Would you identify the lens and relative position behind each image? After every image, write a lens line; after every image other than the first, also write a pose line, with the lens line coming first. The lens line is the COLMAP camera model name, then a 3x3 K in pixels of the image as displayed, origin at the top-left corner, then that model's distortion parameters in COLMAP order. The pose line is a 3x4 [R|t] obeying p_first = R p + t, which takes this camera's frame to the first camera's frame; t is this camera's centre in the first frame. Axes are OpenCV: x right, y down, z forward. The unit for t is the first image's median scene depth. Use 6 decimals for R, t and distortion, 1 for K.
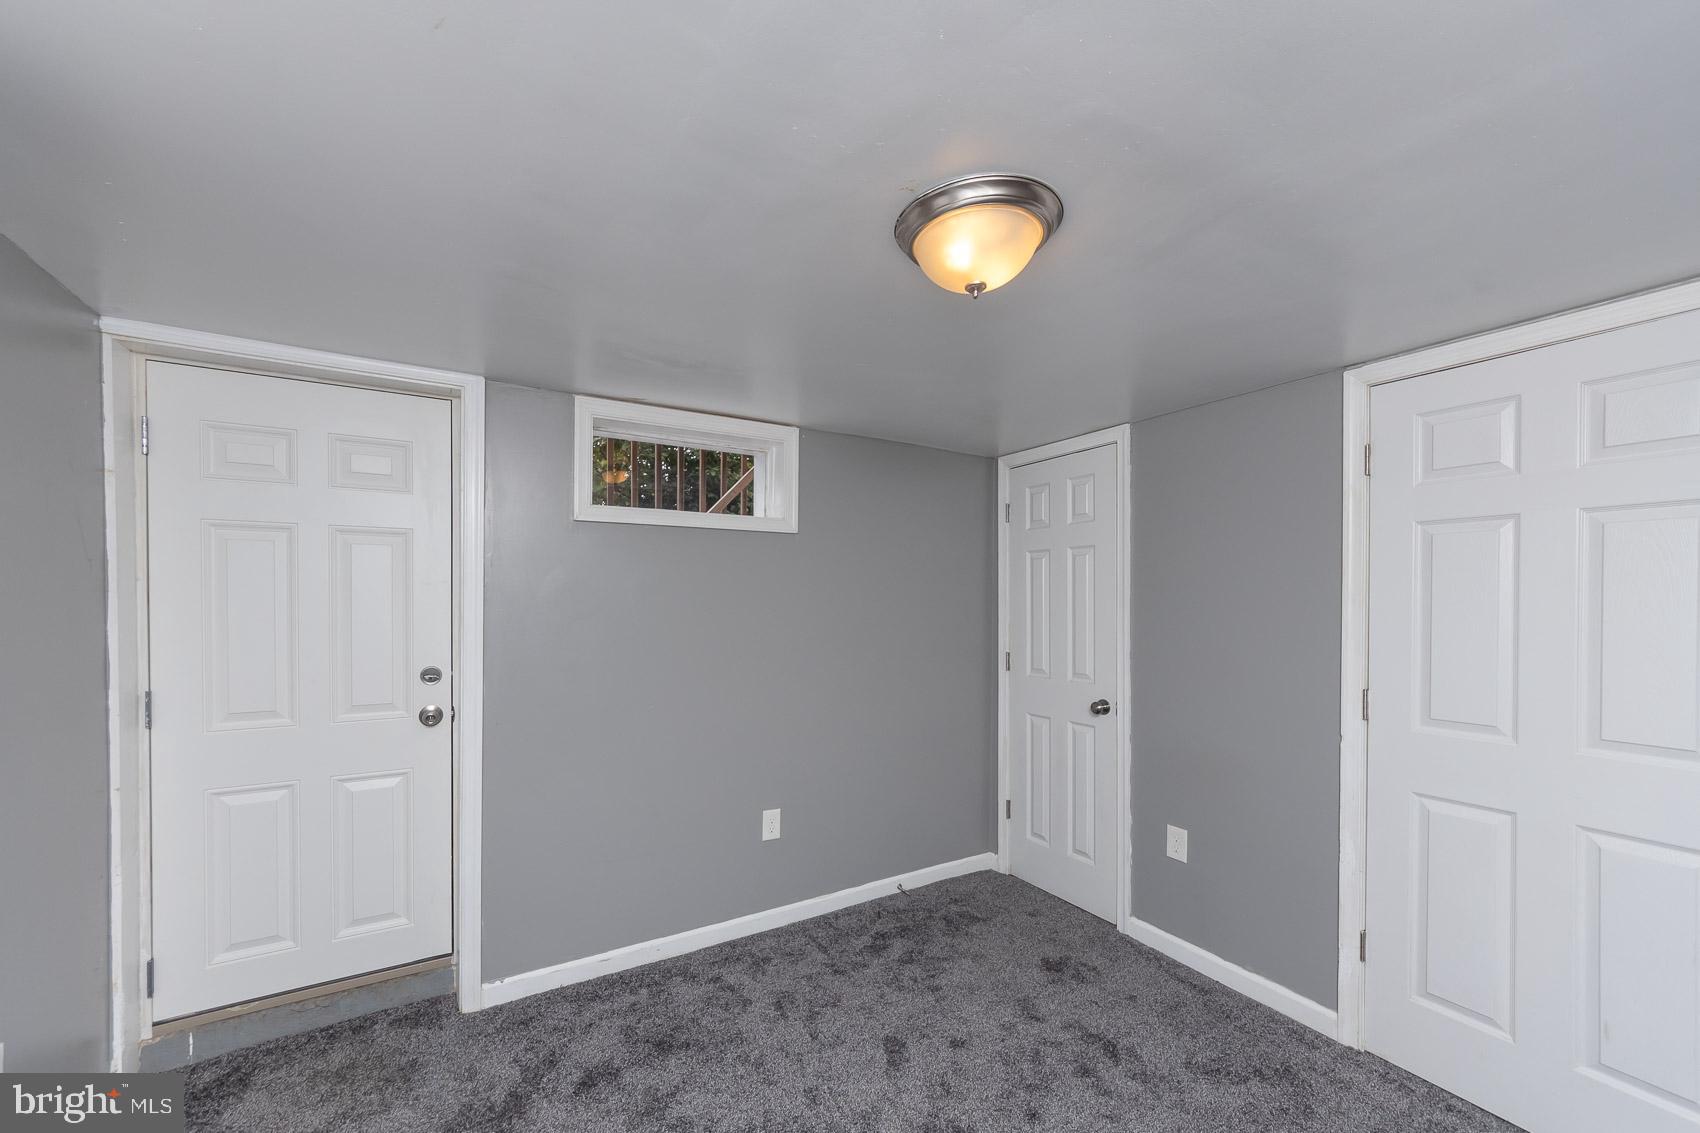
lens RADIAL K [[660.1, 0, 857.6], [0, 660.1, 562.4], [0, 0, 1]] dist [0.071490, 0.000073]
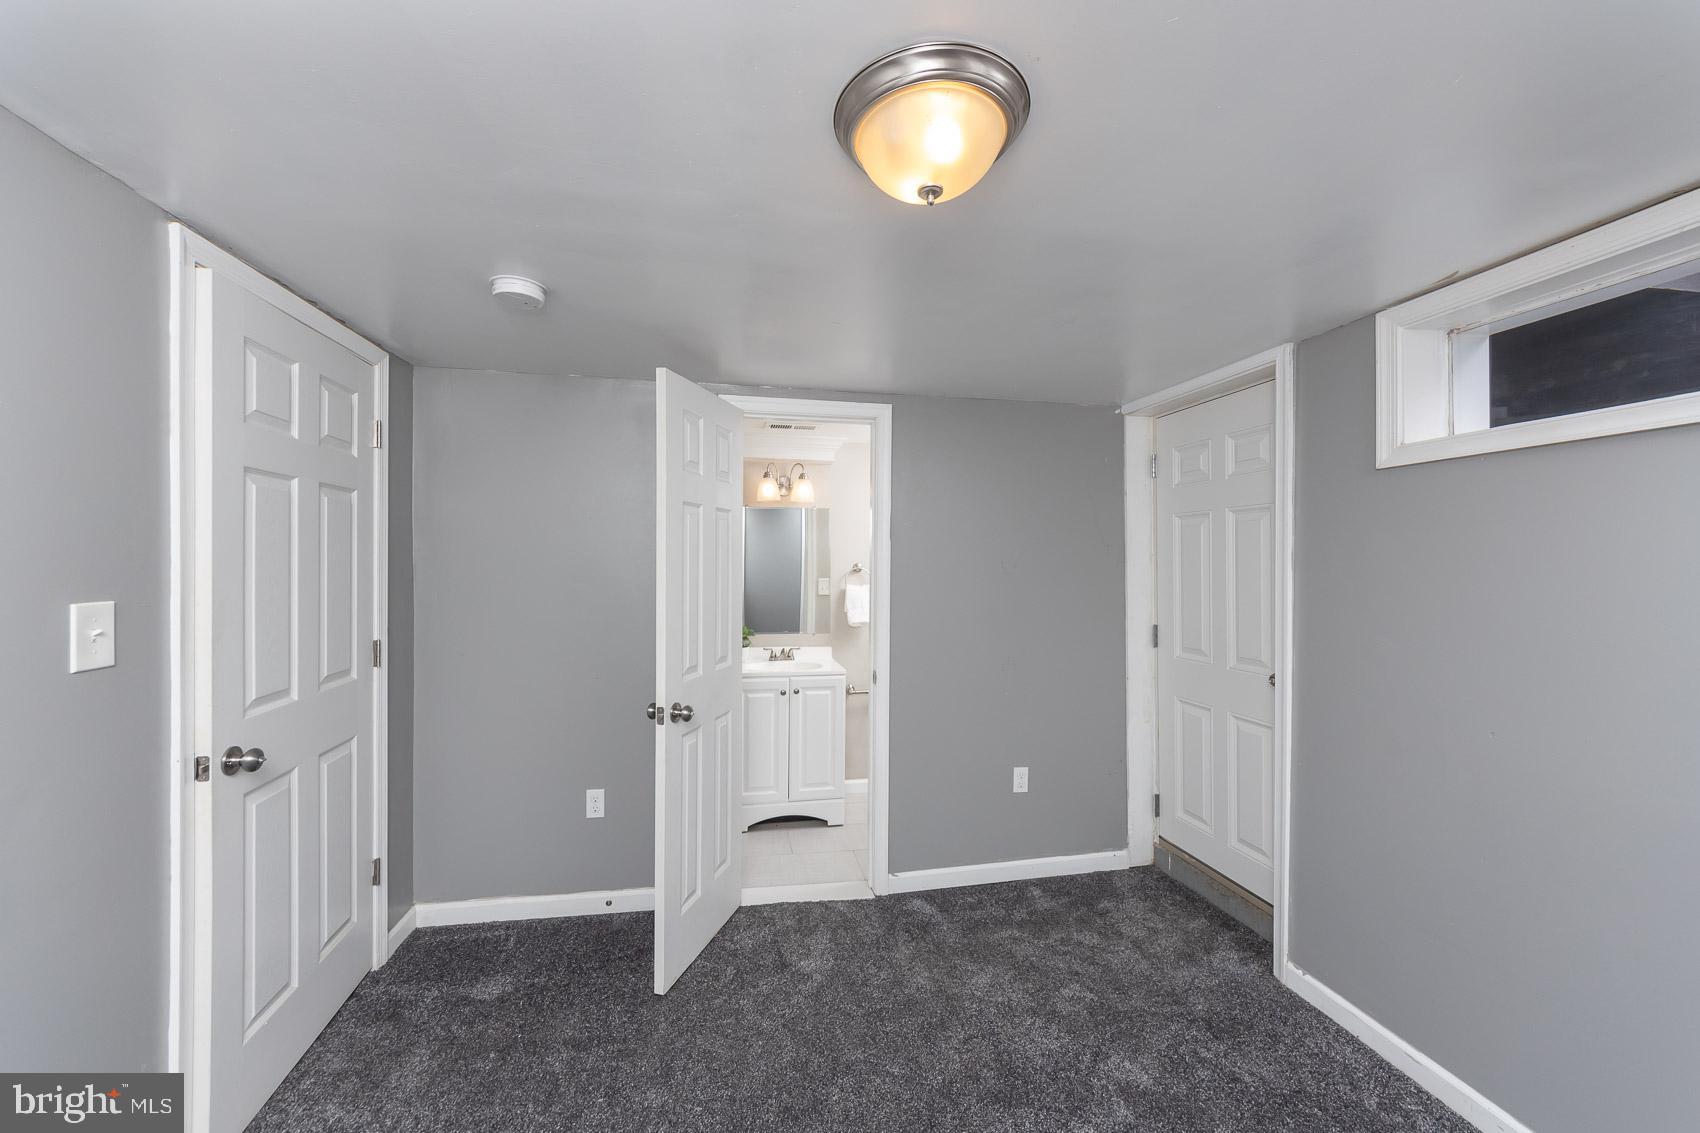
lens RADIAL K [[660.1, 0, 857.6], [0, 660.1, 562.4], [0, 0, 1]] dist [0.071490, 0.000073]
pose [[0.942782, 0.006673, -0.333343, 0.207671], [0.010839, 0.998658, 0.050647, 0.001628], [0.333234, -0.051362, 0.941444, 0.091394]]
